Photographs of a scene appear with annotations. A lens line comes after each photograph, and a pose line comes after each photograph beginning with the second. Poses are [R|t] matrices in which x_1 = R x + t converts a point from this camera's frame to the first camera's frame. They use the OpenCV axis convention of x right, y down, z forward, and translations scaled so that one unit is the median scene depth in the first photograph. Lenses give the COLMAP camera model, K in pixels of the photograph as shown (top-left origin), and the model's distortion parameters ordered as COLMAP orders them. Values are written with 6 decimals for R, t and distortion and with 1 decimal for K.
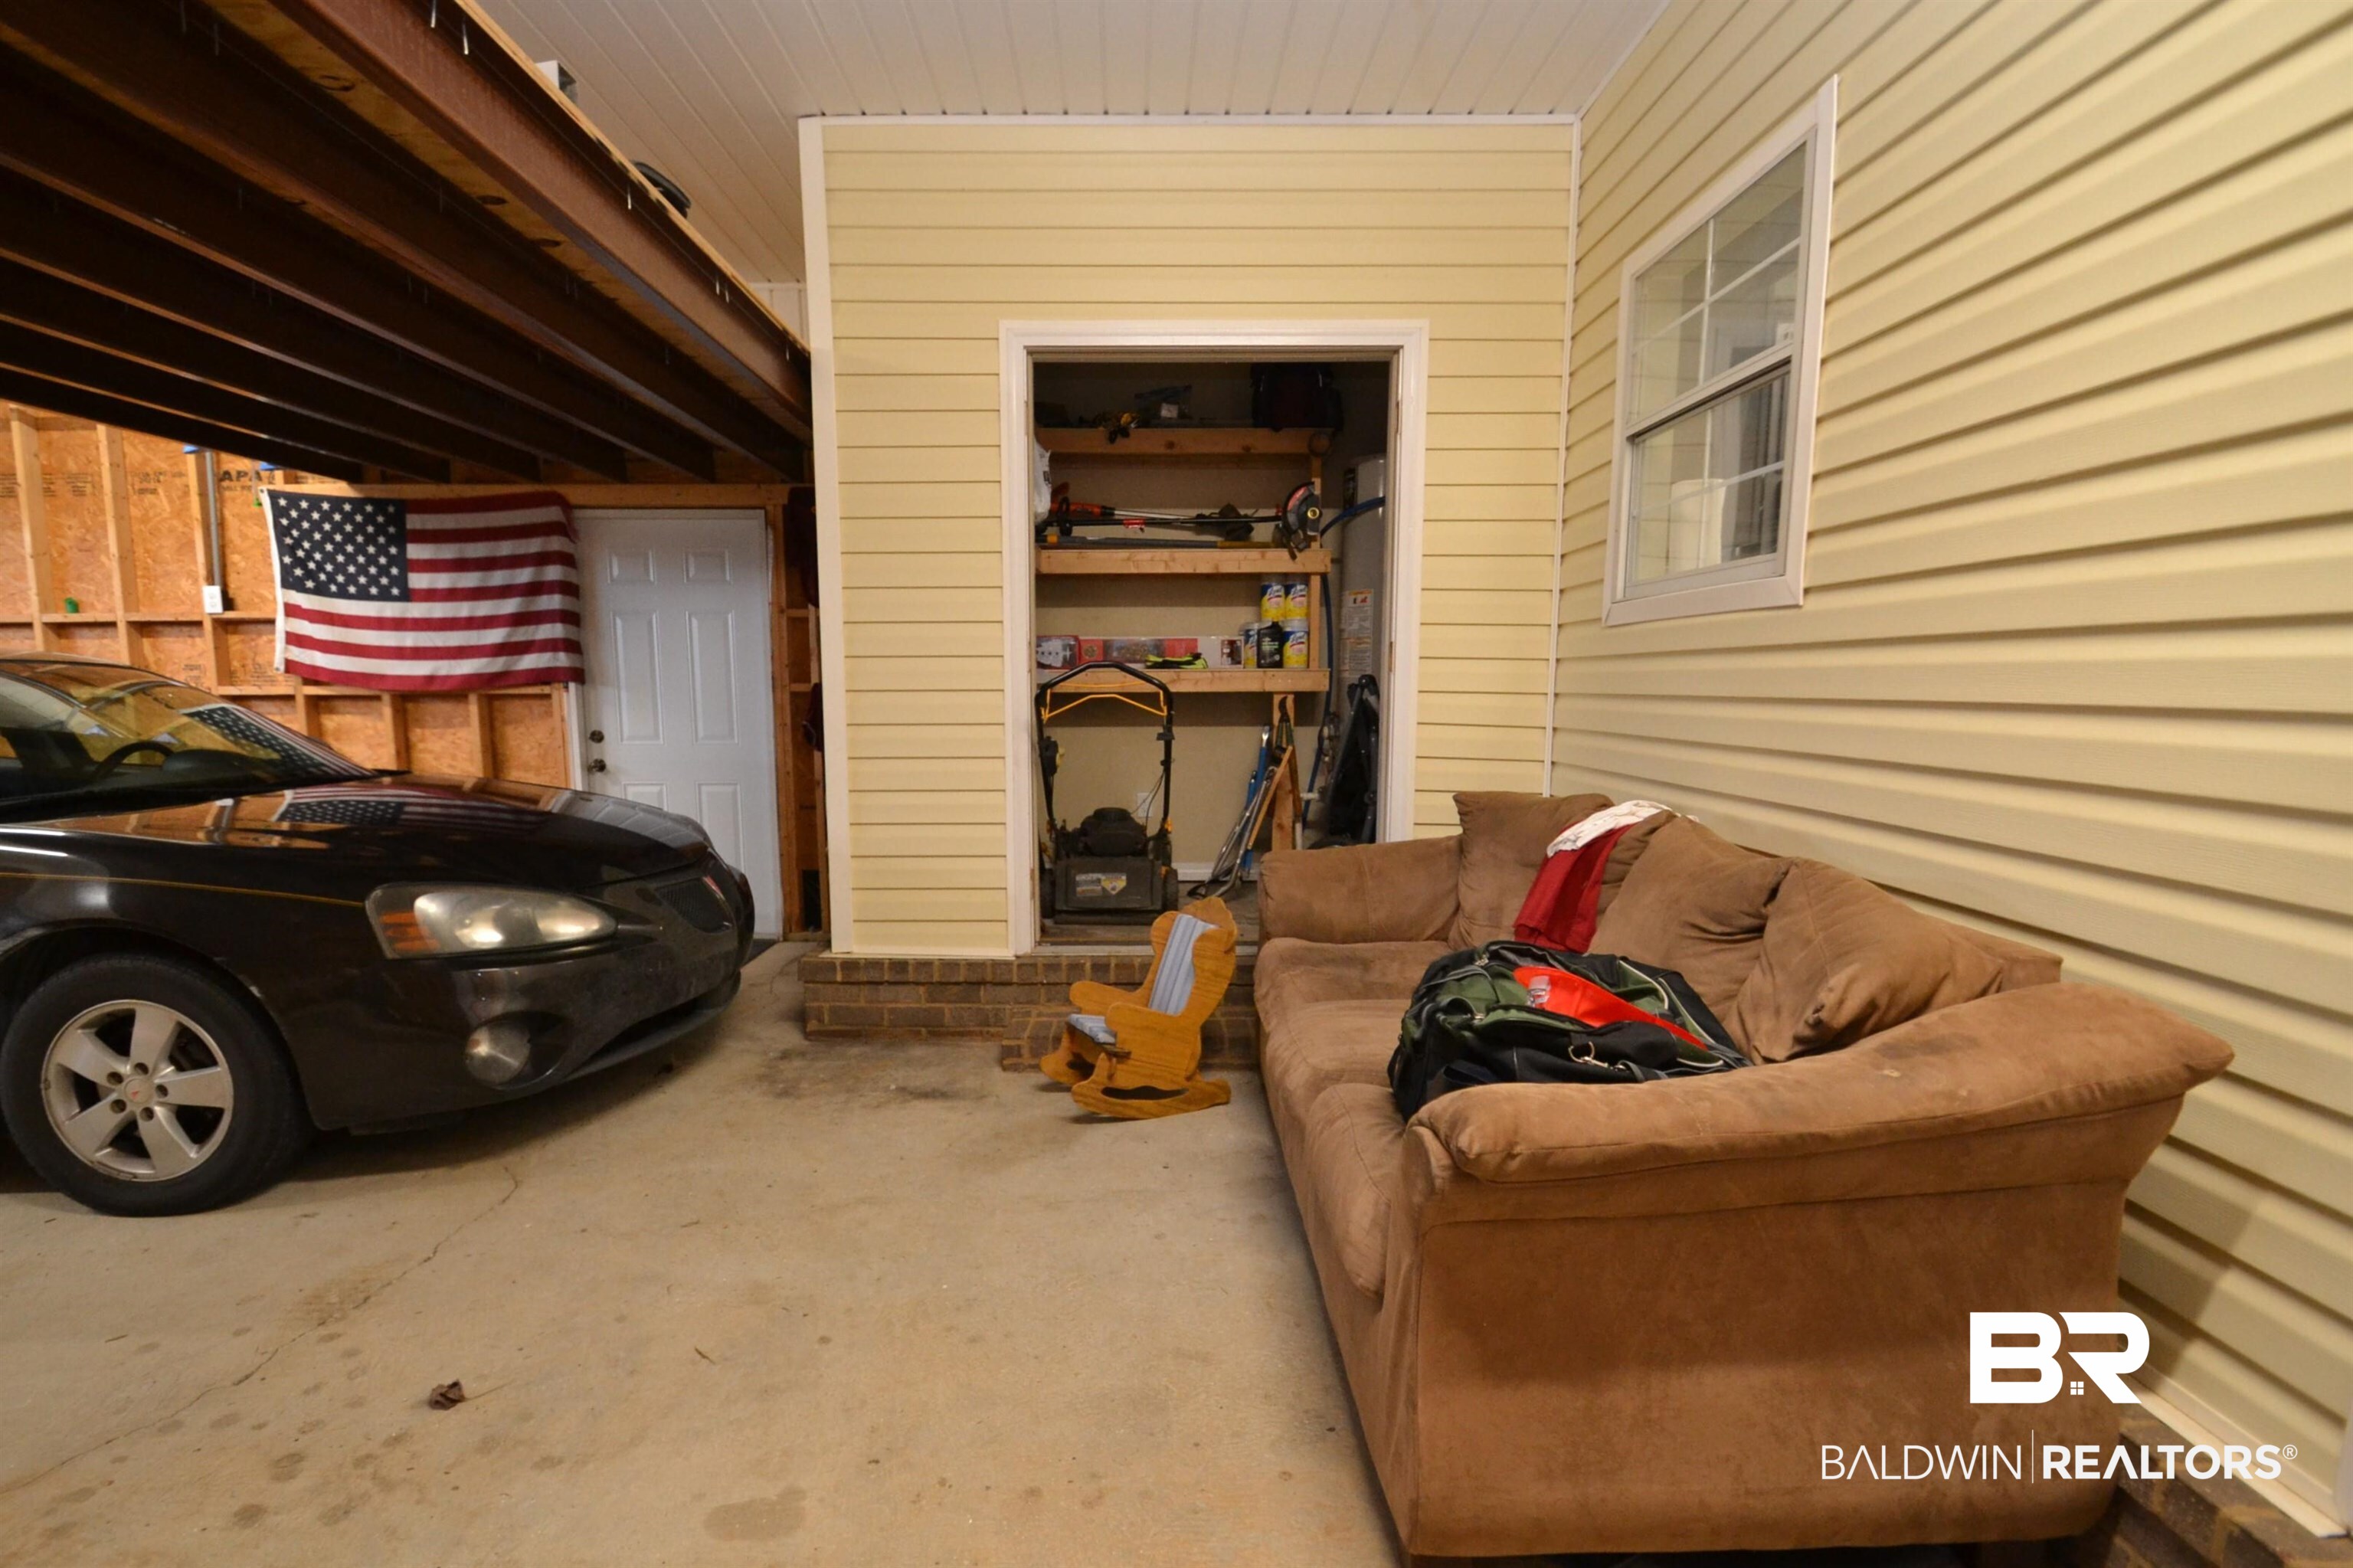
lens RADIAL K [[1084.3, 0, 1174.4], [0, 1084.3, 859.5], [0, 0, 1]] dist [0.001503, -0.014423]
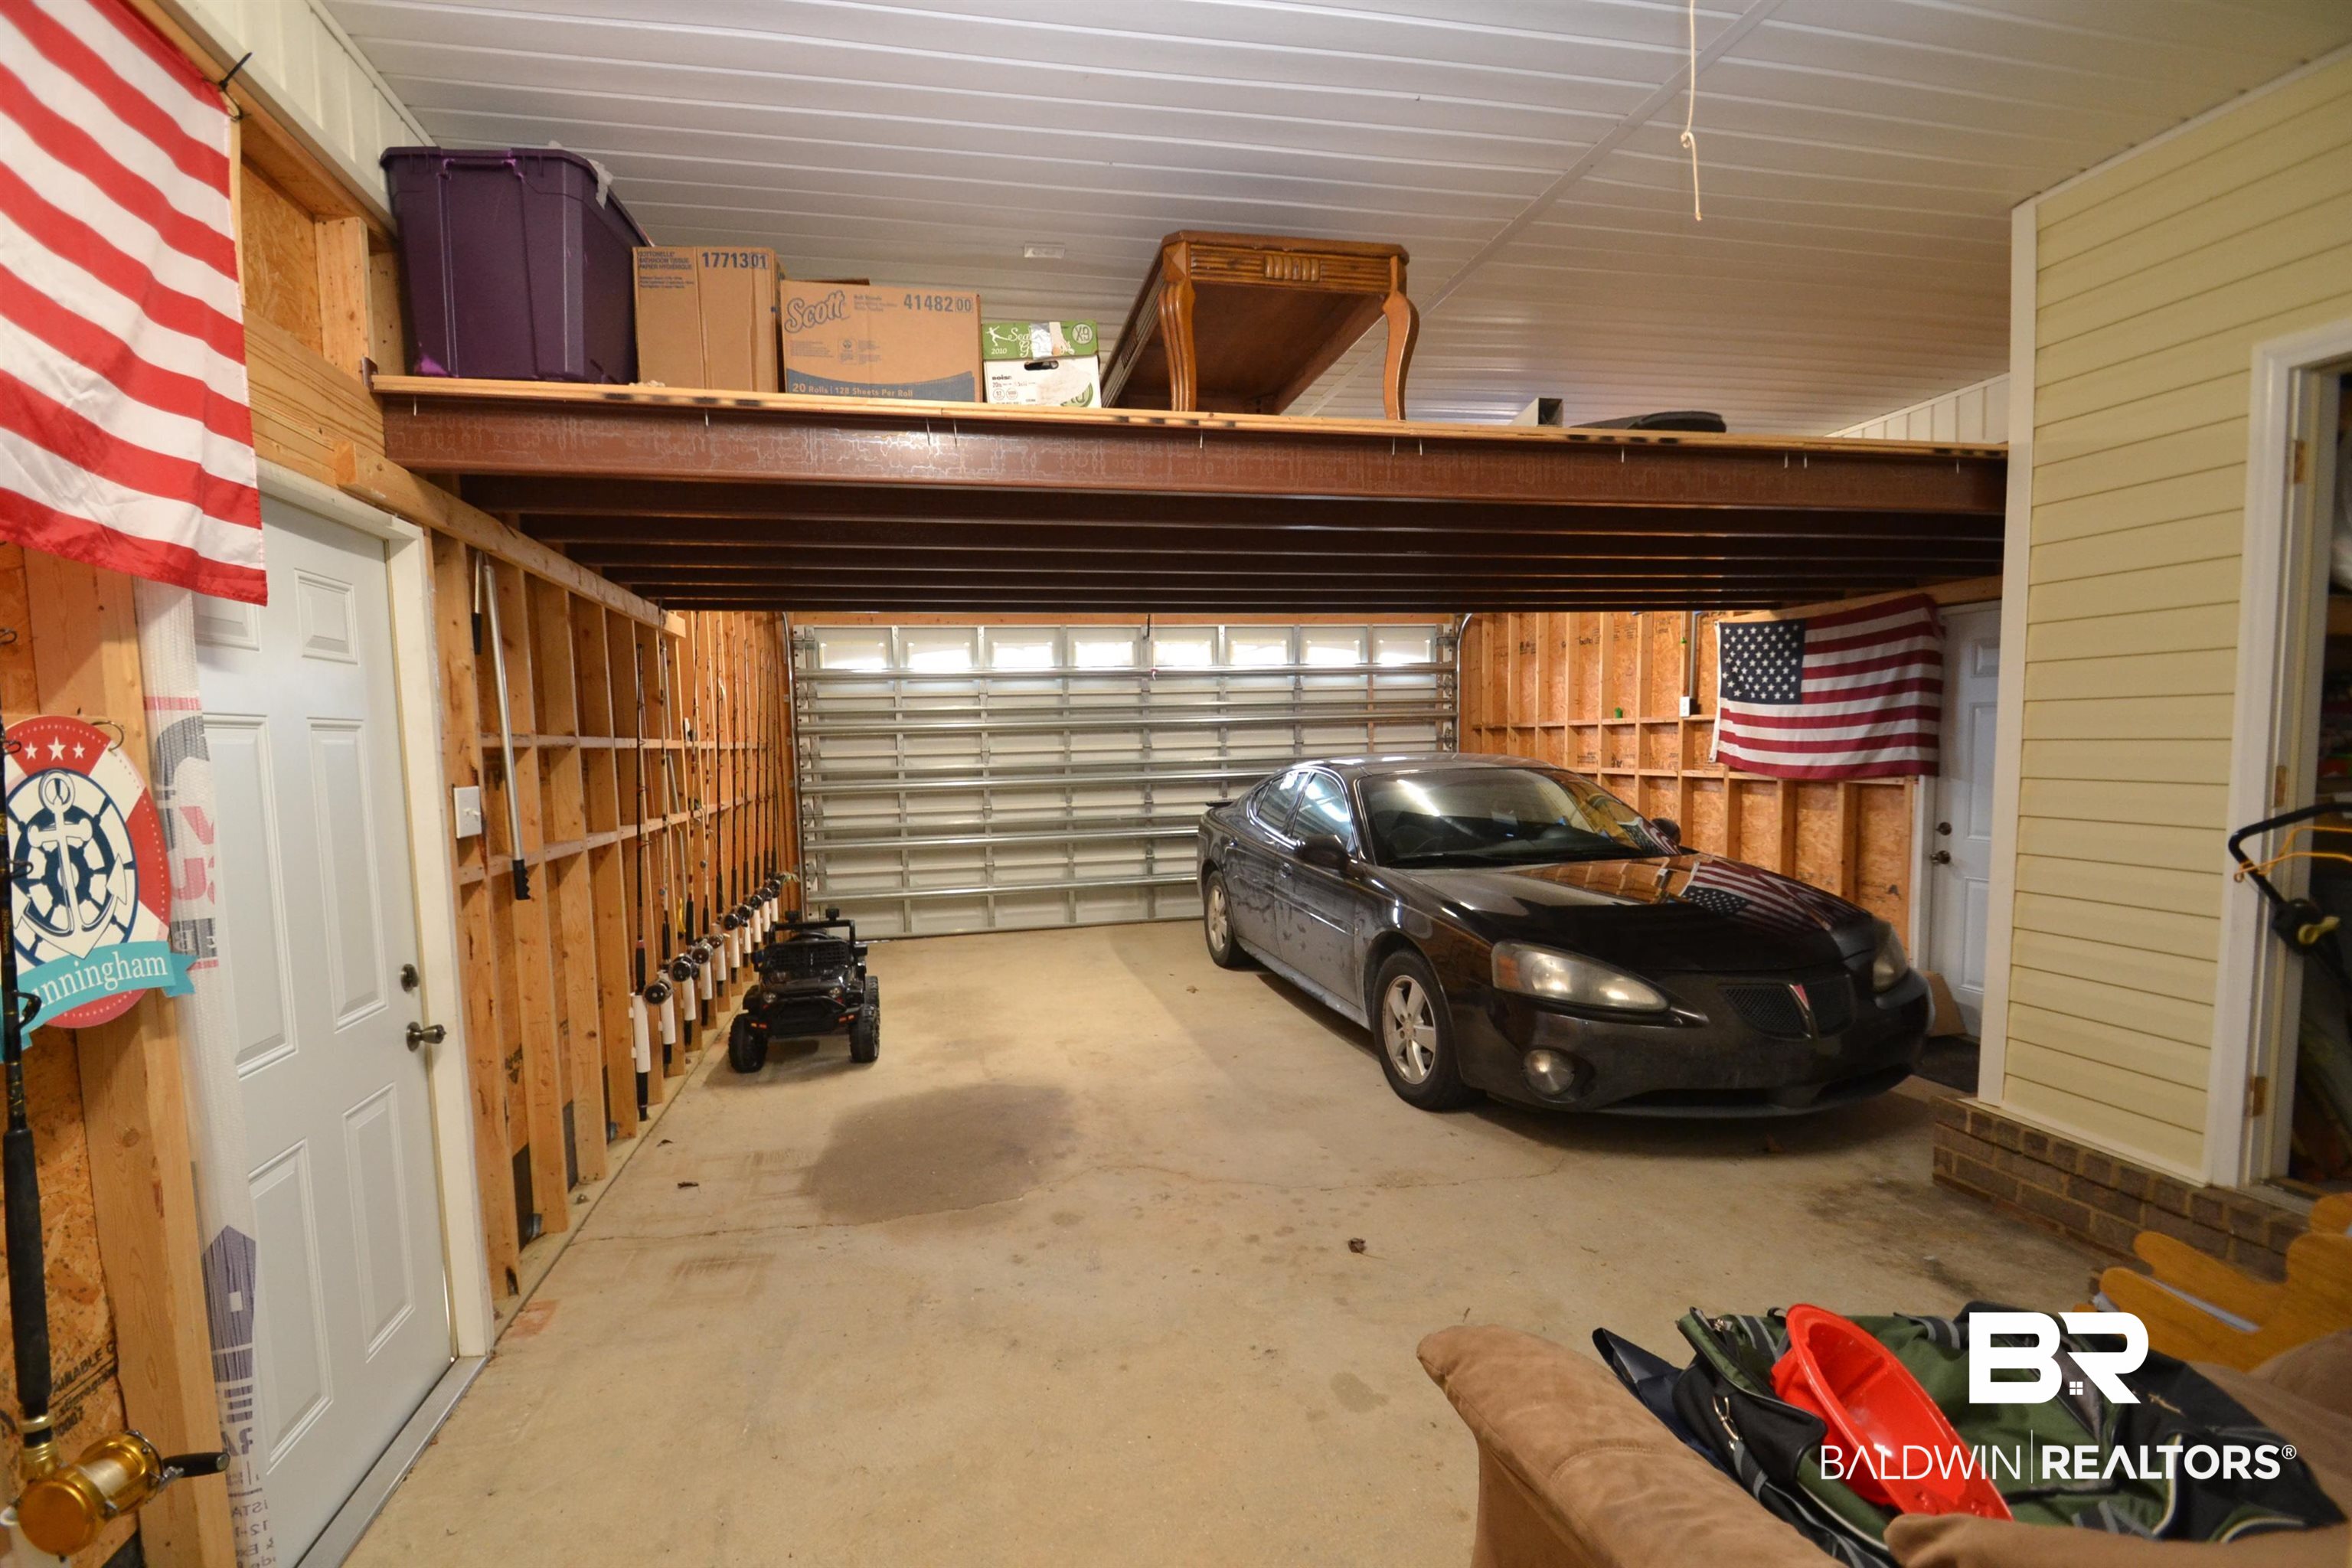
lens RADIAL K [[1083.8, 0, 1173.9], [0, 1083.8, 859.5], [0, 0, 1]] dist [0.001503, -0.014423]
pose [[0.189982, 0.106804, -0.975961, 0.333931], [-0.136790, 0.987249, 0.081411, -0.075544], [0.972212, 0.118035, 0.202170, 0.122417]]
